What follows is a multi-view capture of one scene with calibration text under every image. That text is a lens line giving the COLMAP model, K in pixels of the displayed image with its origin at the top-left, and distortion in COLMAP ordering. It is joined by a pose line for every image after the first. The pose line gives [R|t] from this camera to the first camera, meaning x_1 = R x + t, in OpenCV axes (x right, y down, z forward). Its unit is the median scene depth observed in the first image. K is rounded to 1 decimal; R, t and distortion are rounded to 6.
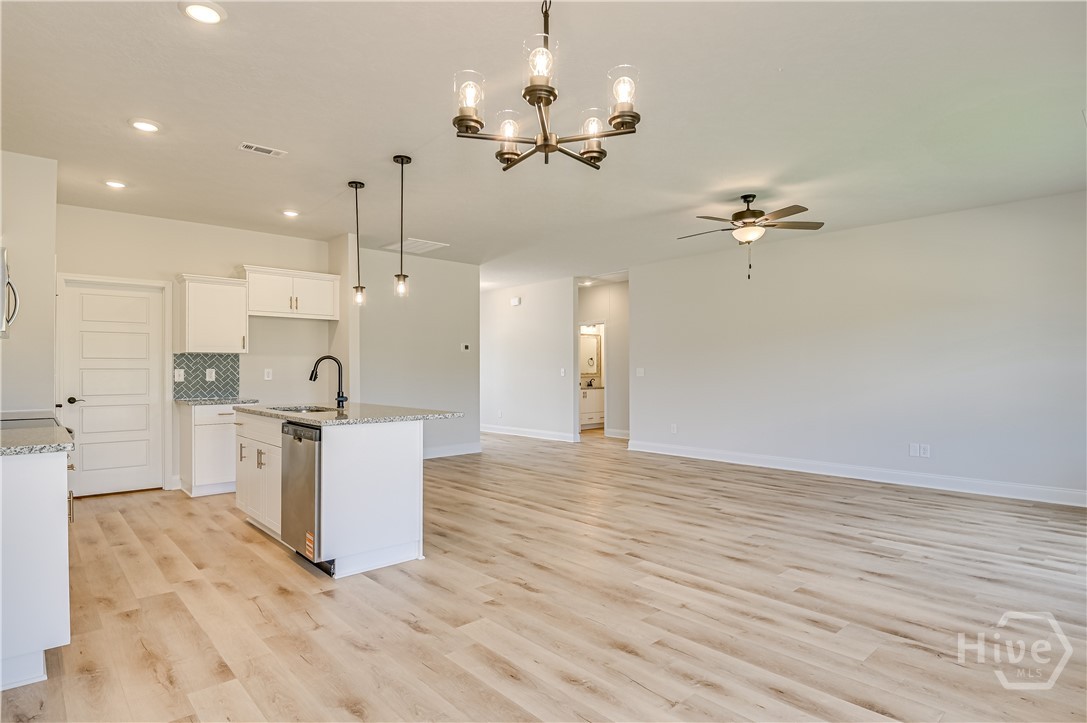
lens RADIAL K [[580.2, 0, 546.5], [0, 580.2, 366.2], [0, 0, 1]] dist [-0.001527, -0.031167]
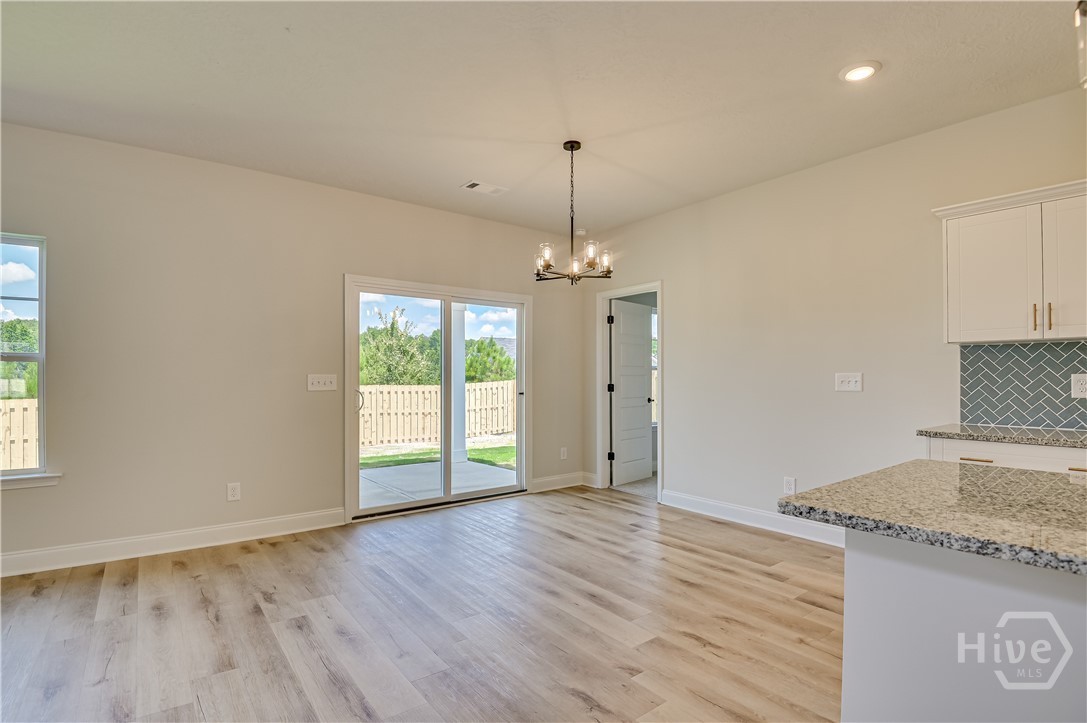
lens RADIAL K [[531.4, 0, 543.7], [0, 531.4, 377.1], [0, 0, 1]] dist [0.000170, 0.000008]
pose [[-0.996159, 0.003530, 0.087490, -0.022980], [0.002818, 0.999962, -0.008251, 0.007988], [-0.087516, -0.007973, -0.996131, 1.008086]]
